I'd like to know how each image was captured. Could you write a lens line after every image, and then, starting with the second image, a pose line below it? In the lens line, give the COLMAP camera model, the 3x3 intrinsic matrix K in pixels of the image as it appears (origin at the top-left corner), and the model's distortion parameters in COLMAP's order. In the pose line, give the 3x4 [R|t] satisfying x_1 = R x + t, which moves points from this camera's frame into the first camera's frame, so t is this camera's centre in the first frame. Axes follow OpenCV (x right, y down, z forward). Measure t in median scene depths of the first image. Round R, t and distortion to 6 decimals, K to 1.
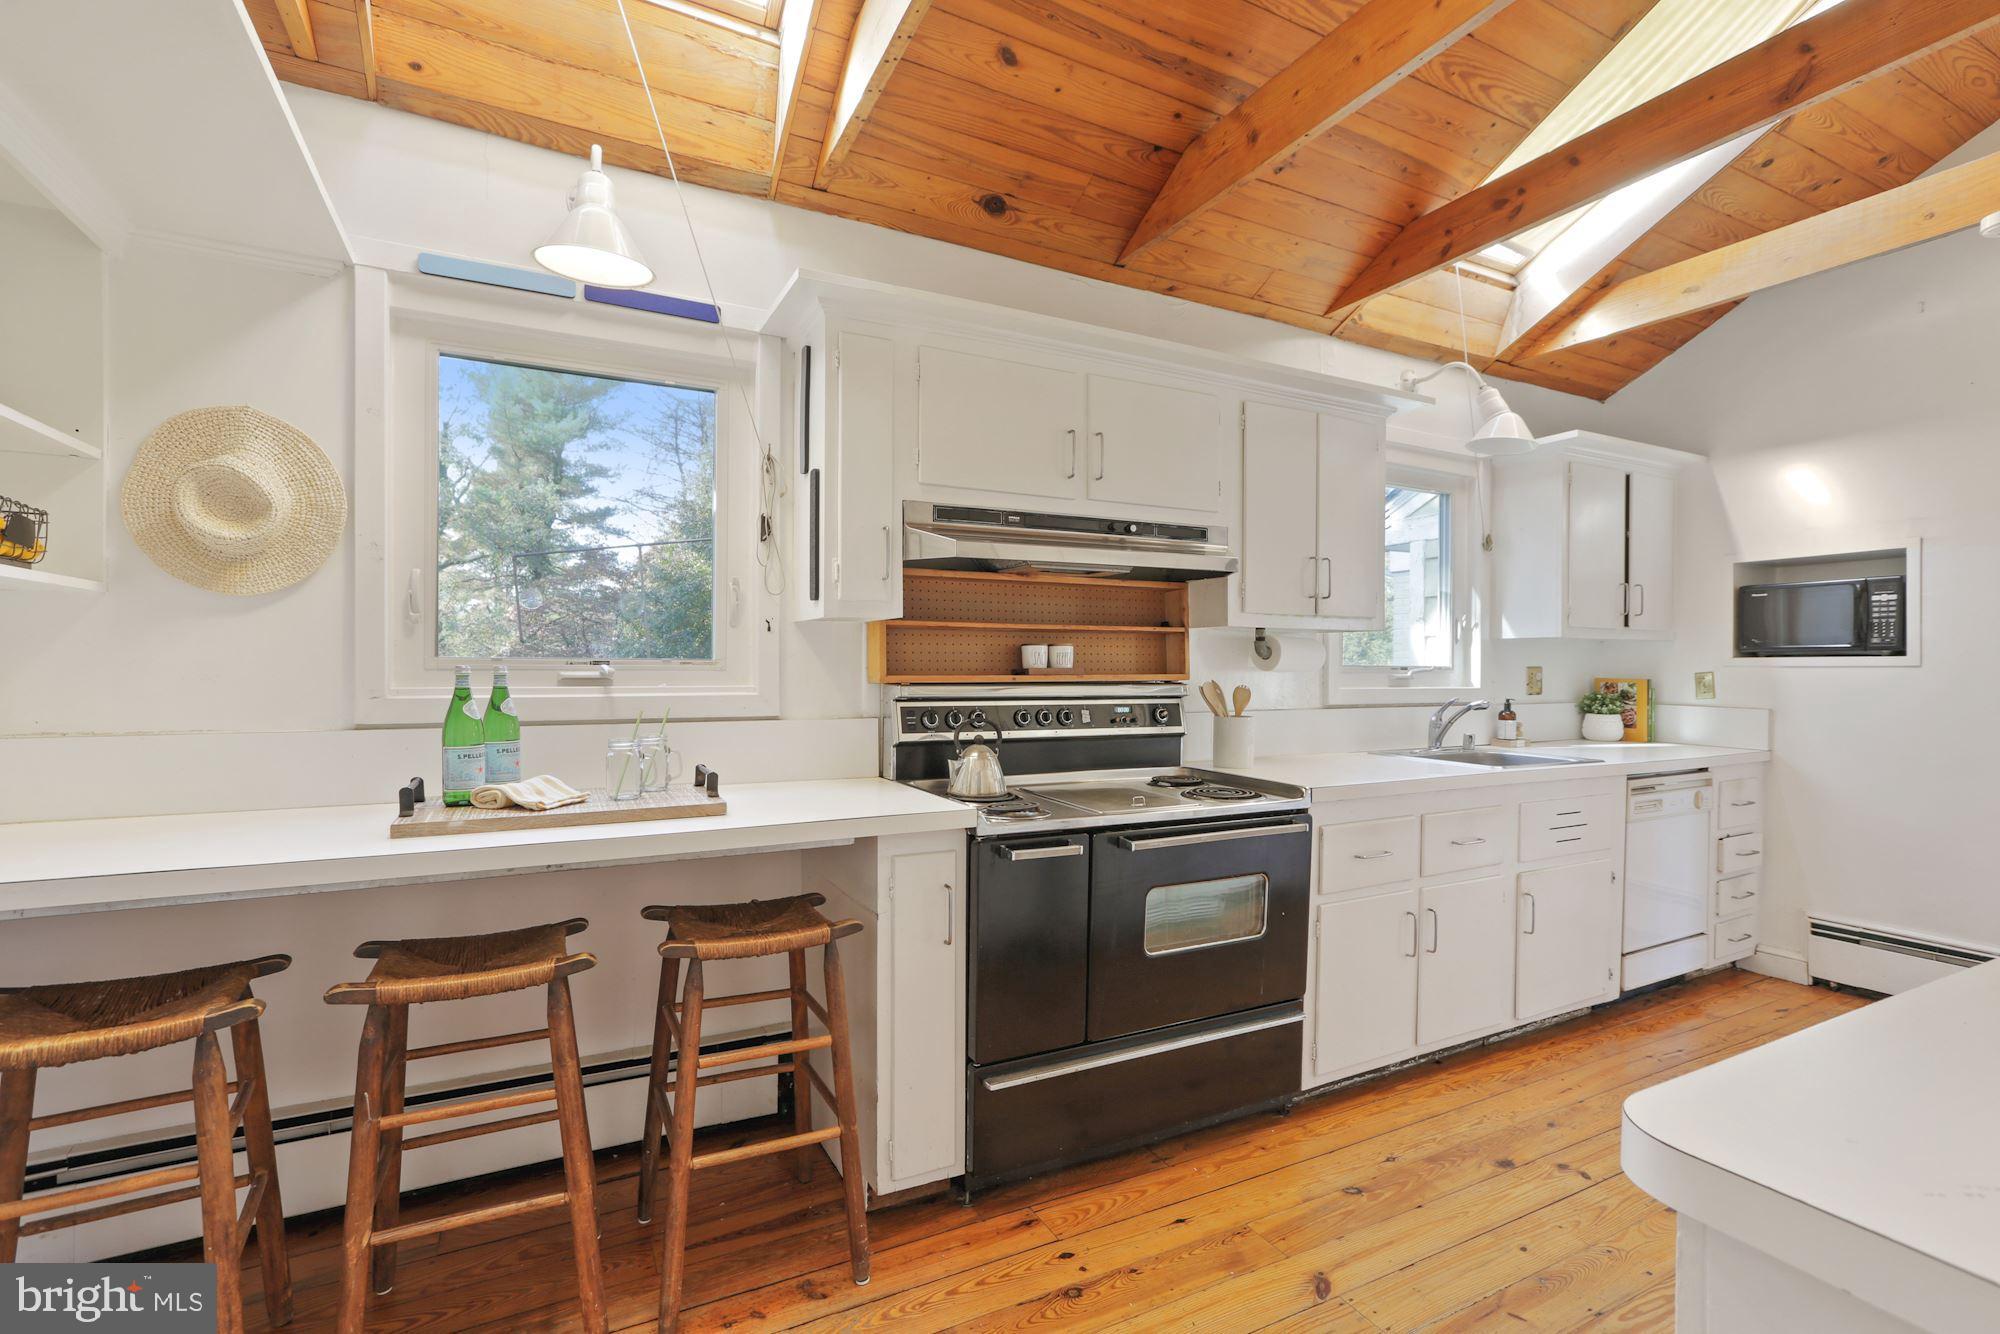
lens RADIAL K [[910.7, 0, 1016.3], [0, 910.7, 675.9], [0, 0, 1]] dist [-0.023215, 0.005611]
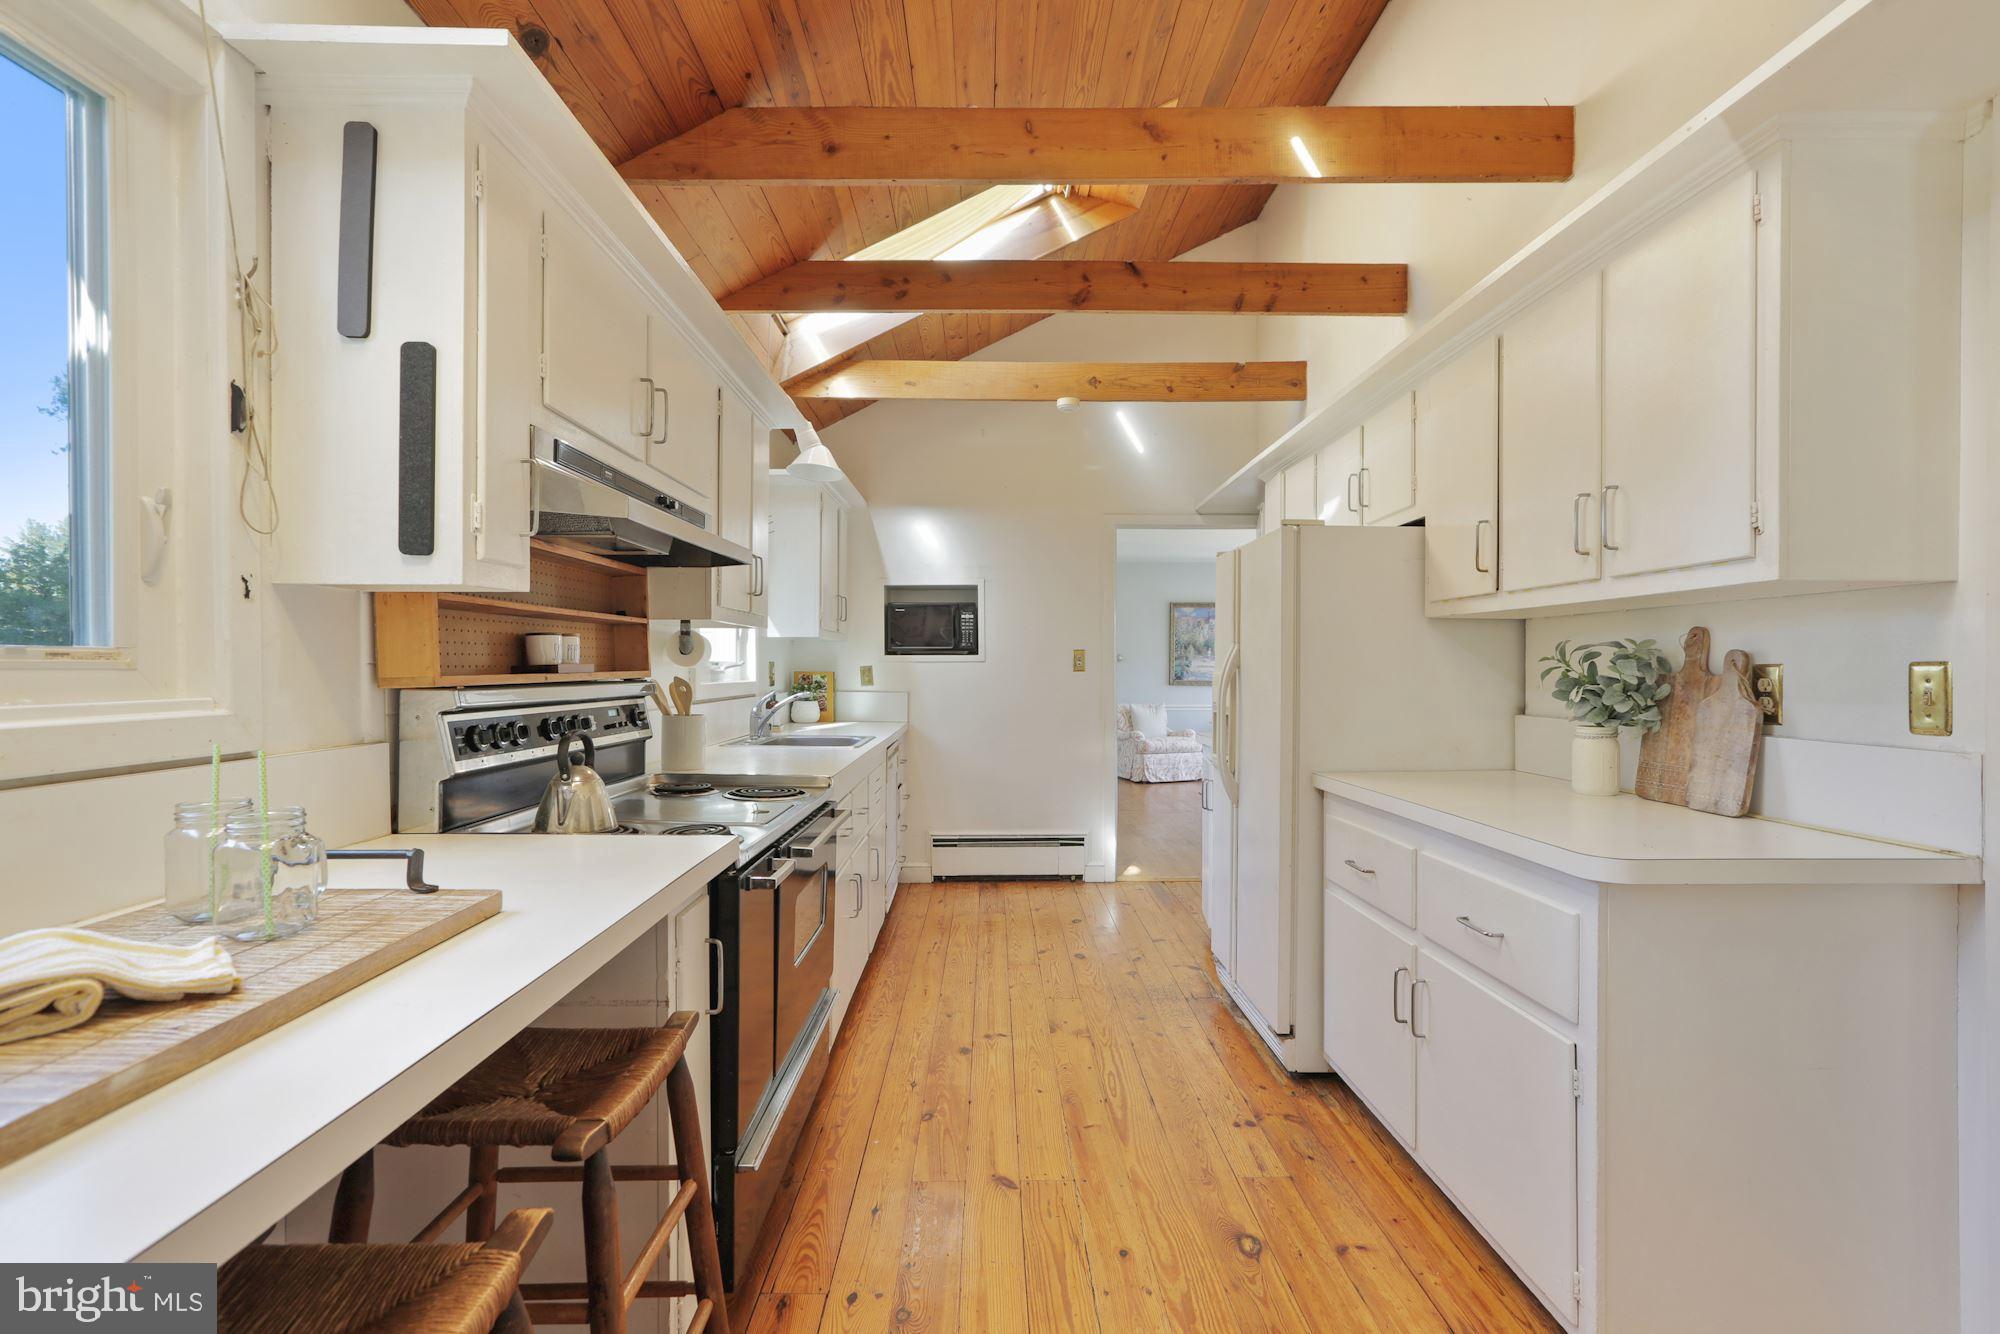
lens RADIAL K [[910.7, 0, 1015.9], [0, 910.7, 666.1], [0, 0, 1]] dist [-0.023215, 0.005611]
pose [[0.439468, -0.004531, 0.898247, -0.453369], [0.009788, 0.999952, 0.000255, -0.002771], [-0.898205, 0.008680, 0.439492, 0.285167]]
